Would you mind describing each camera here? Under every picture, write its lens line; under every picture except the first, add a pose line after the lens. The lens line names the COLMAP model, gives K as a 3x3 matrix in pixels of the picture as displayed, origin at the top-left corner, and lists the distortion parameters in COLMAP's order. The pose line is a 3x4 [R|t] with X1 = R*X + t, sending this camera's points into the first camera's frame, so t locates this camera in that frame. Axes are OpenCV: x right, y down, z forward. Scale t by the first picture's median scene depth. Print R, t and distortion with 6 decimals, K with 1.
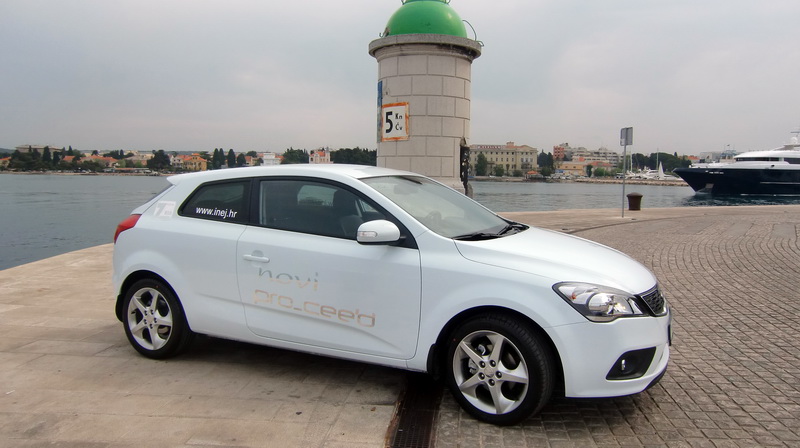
lens RADIAL K [[584.9, 0, 401.6], [0, 584.9, 216.4], [0, 0, 1]] dist [-0.104747, 0.139346]
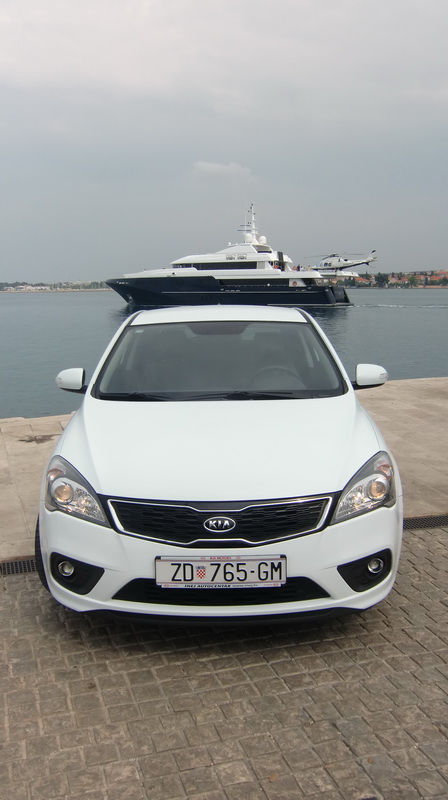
lens RADIAL K [[713.9, 0, 209.0], [0, 713.9, 403.2], [0, 0, 1]] dist [-0.146970, 0.232555]
pose [[0.408106, 0.128493, -0.903847, 0.360203], [-0.048270, 0.991698, 0.119188, -0.028293], [0.911657, -0.005013, 0.410921, 0.207469]]
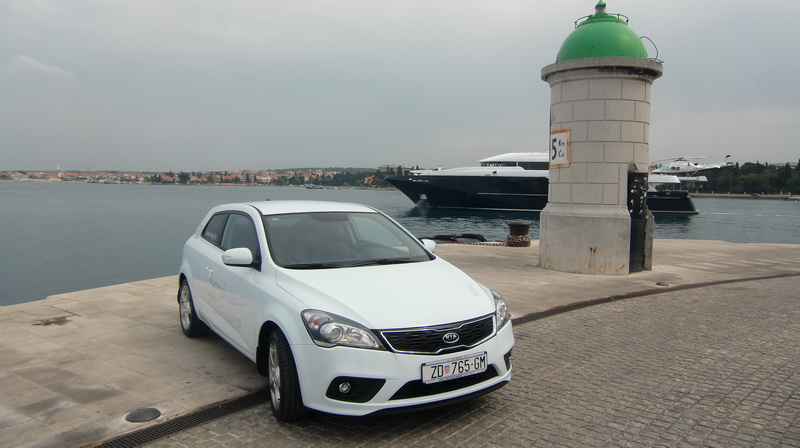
lens RADIAL K [[584.9, 0, 401.6], [0, 584.9, 216.4], [0, 0, 1]] dist [-0.104747, 0.139346]
pose [[0.851315, 0.028166, -0.523898, 0.287321], [-0.043617, 0.998901, -0.017173, -0.017817], [0.522838, 0.037470, 0.851608, 0.019158]]
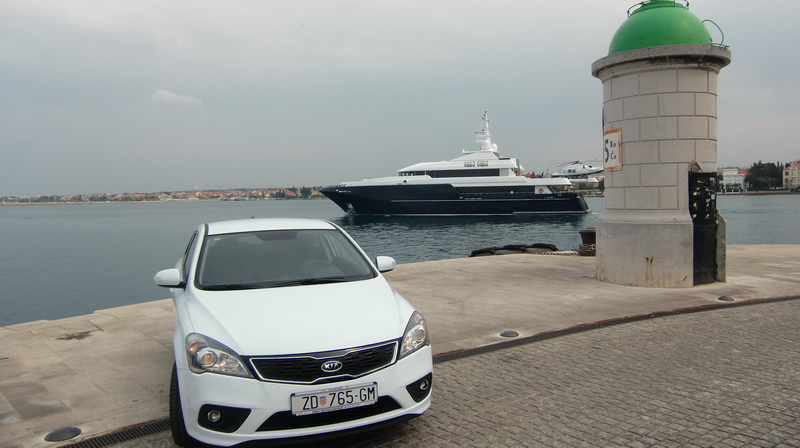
lens RADIAL K [[584.9, 0, 401.6], [0, 584.9, 216.4], [0, 0, 1]] dist [-0.104747, 0.139346]
pose [[0.730873, -0.002963, -0.682507, 0.374201], [-0.020857, 0.999427, -0.026675, -0.027200], [0.682194, 0.033731, 0.730393, 0.115405]]
